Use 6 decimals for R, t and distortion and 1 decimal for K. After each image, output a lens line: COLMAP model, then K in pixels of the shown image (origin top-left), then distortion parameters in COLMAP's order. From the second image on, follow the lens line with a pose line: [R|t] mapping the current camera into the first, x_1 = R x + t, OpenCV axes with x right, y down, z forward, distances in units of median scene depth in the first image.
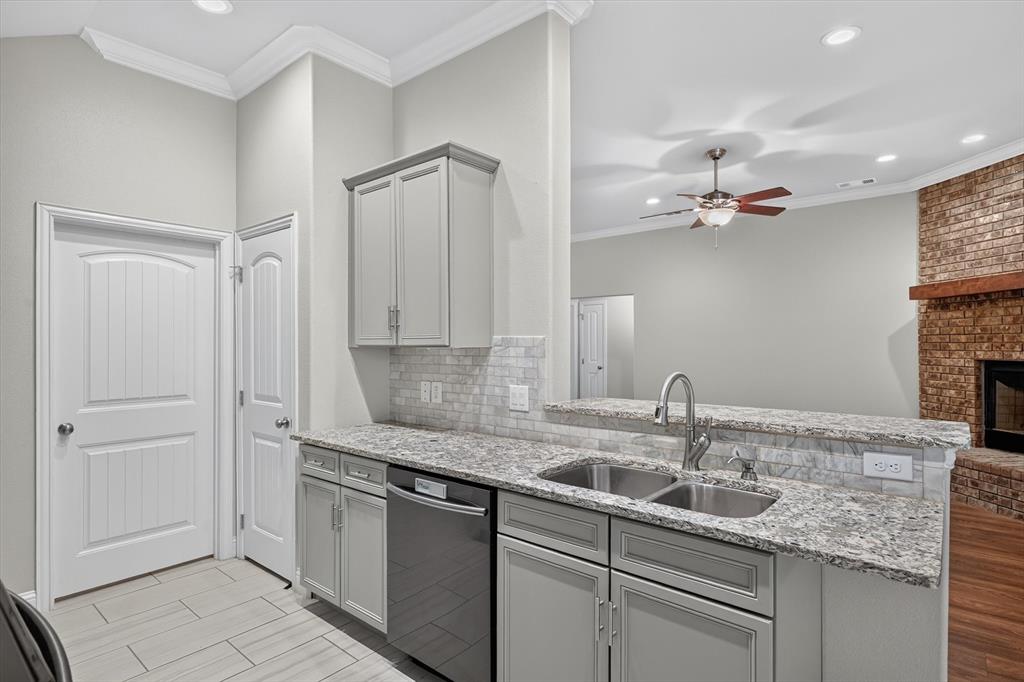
lens RADIAL K [[524.2, 0, 507.4], [0, 524.2, 344.0], [0, 0, 1]] dist [-0.000720, -0.002180]
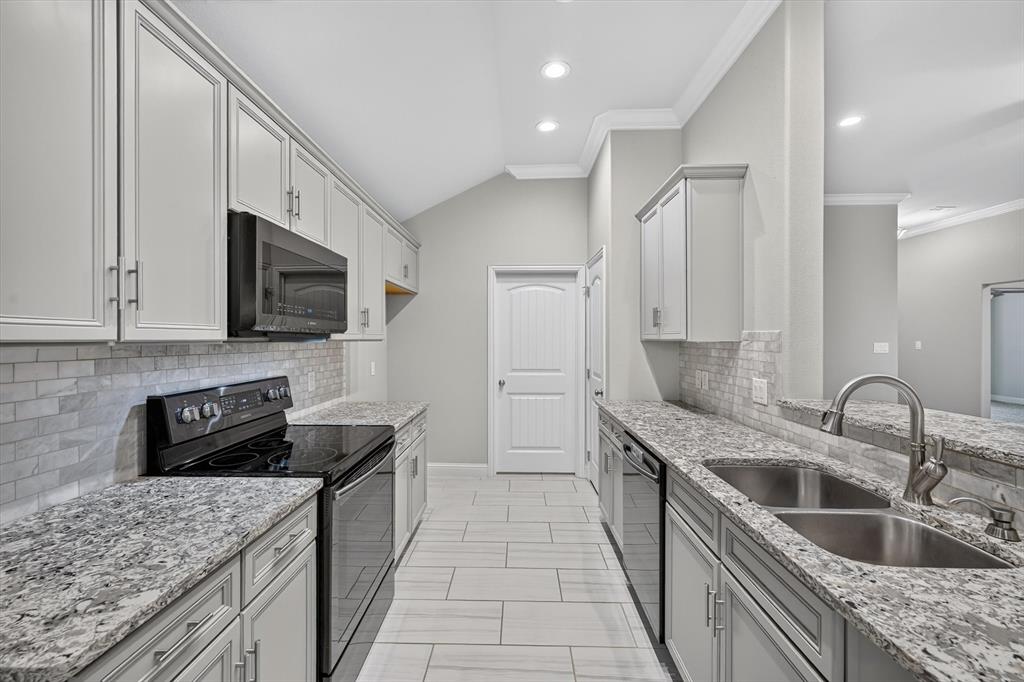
lens RADIAL K [[402.6, 0, 509.4], [0, 402.6, 339.7], [0, 0, 1]] dist [0.001513, -0.000645]
pose [[0.634051, 0.005376, -0.773273, 0.287930], [-0.002568, 0.999985, 0.004847, -0.000399], [0.773287, -0.001087, 0.634055, 0.106015]]
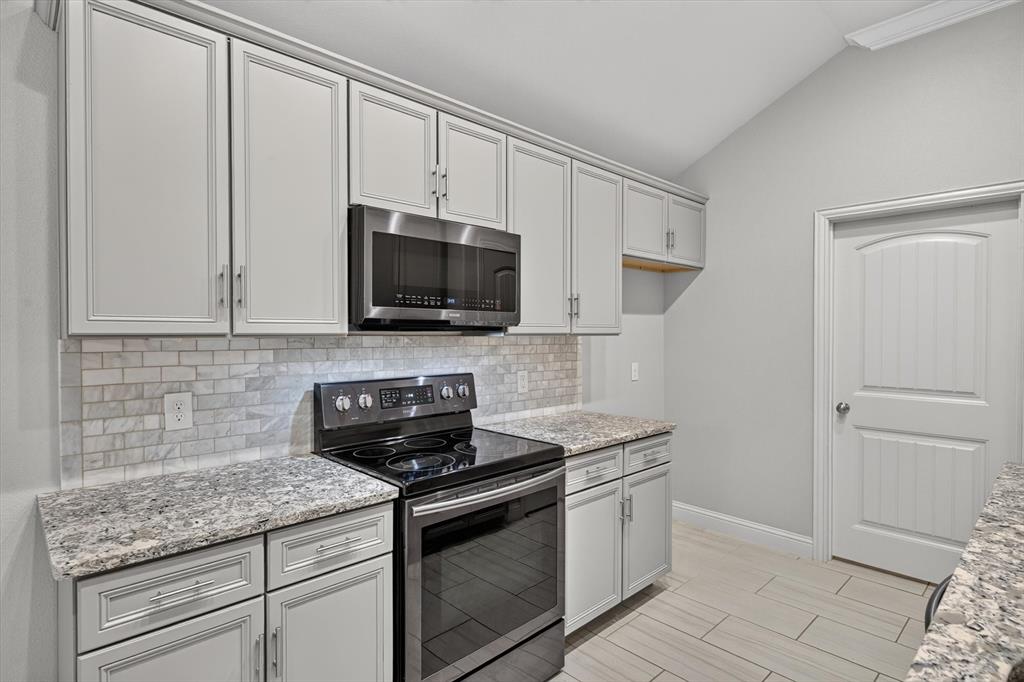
lens RADIAL K [[524.2, 0, 513.2], [0, 524.2, 339.2], [0, 0, 1]] dist [-0.000720, -0.002180]
pose [[-0.091585, 0.016695, -0.995657, 0.319687], [-0.001638, 0.999856, 0.016916, -0.001057], [0.995796, 0.003181, -0.091544, 0.405413]]
